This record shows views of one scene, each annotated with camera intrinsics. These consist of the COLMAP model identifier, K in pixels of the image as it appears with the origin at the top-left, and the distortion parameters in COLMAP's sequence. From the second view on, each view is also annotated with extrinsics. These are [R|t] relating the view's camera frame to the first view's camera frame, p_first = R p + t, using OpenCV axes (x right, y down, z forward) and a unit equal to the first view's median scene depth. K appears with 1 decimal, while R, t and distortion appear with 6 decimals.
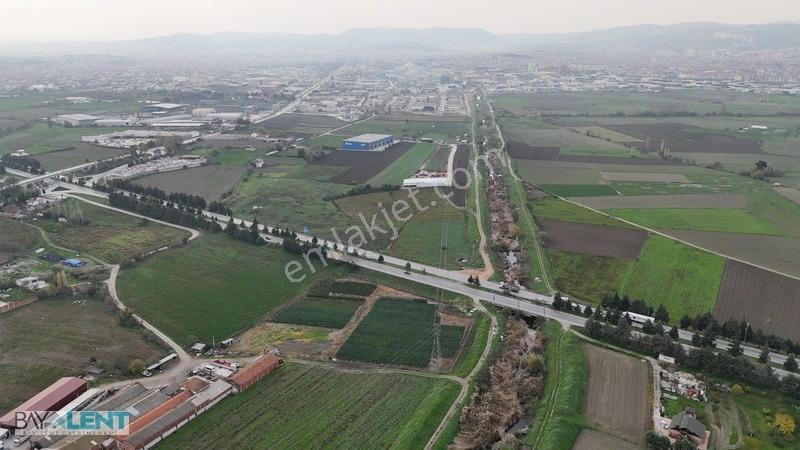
lens RADIAL K [[589.0, 0, 400.0], [0, 589.0, 225.0], [0, 0, 1]] dist [0.071048, -0.069270]
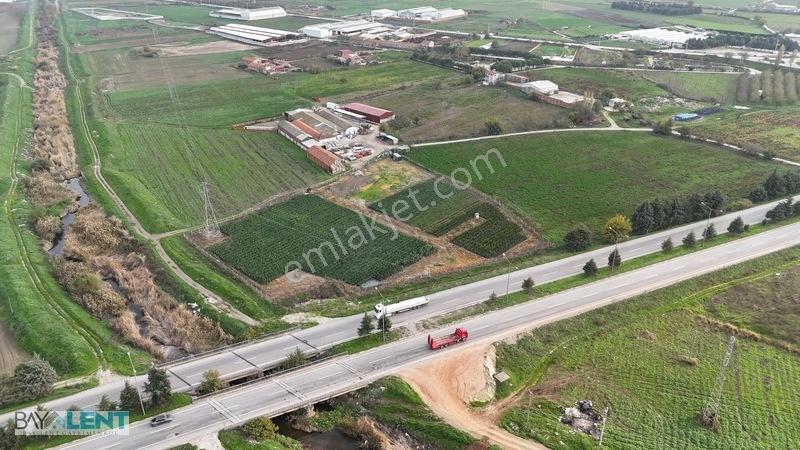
lens RADIAL K [[589.0, 0, 400.0], [0, 589.0, 225.0], [0, 0, 1]] dist [0.071048, -0.069270]
pose [[-0.479119, 0.389499, -0.786598, 0.348633], [-0.248431, 0.799334, 0.547126, -0.165235], [0.841859, 0.457554, -0.286213, 0.907233]]
